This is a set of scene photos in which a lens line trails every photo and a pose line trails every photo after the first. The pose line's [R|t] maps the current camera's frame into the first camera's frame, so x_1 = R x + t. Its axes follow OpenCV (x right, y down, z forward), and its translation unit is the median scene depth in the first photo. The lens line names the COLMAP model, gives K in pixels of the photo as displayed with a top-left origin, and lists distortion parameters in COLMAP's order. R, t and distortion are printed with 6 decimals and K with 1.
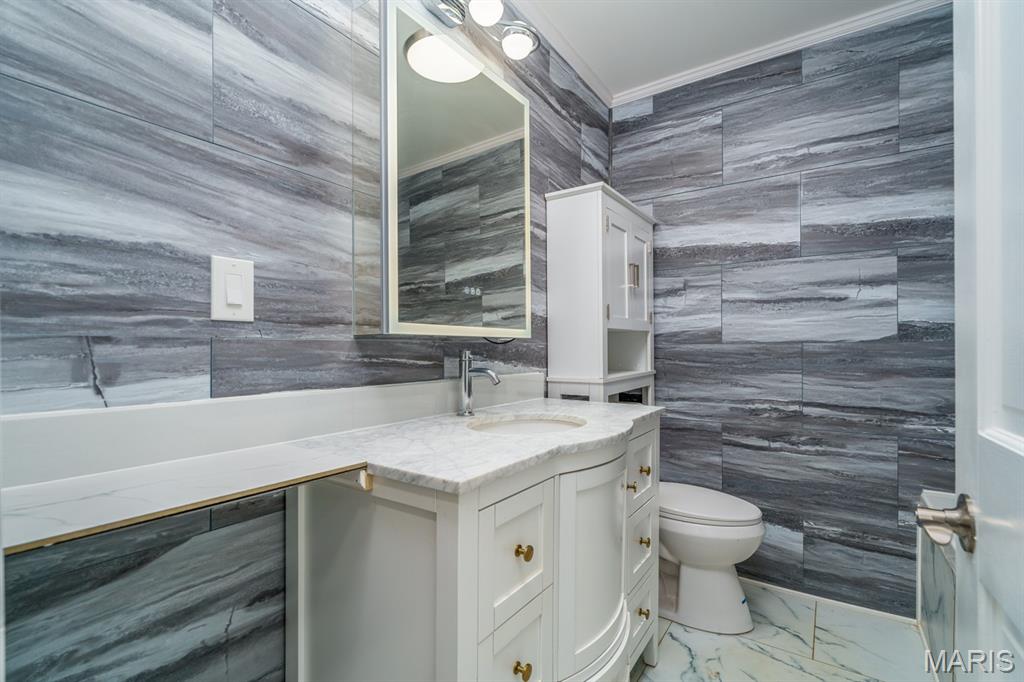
lens RADIAL K [[466.0, 0, 518.9], [0, 466.0, 346.9], [0, 0, 1]] dist [-0.001541, -0.000065]
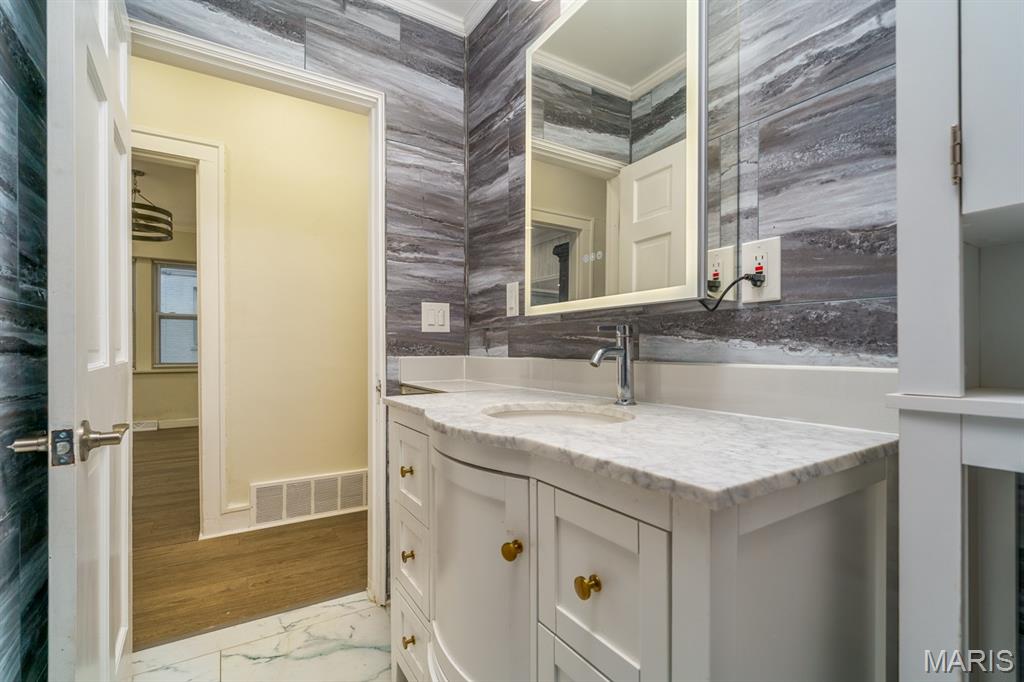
lens RADIAL K [[466.0, 0, 518.9], [0, 466.0, 346.9], [0, 0, 1]] dist [-0.001541, -0.000065]
pose [[-0.375527, -0.003043, -0.926807, 0.894871], [0.004778, 0.999975, -0.005220, 0.060971], [0.926799, -0.006389, -0.375503, 1.402039]]
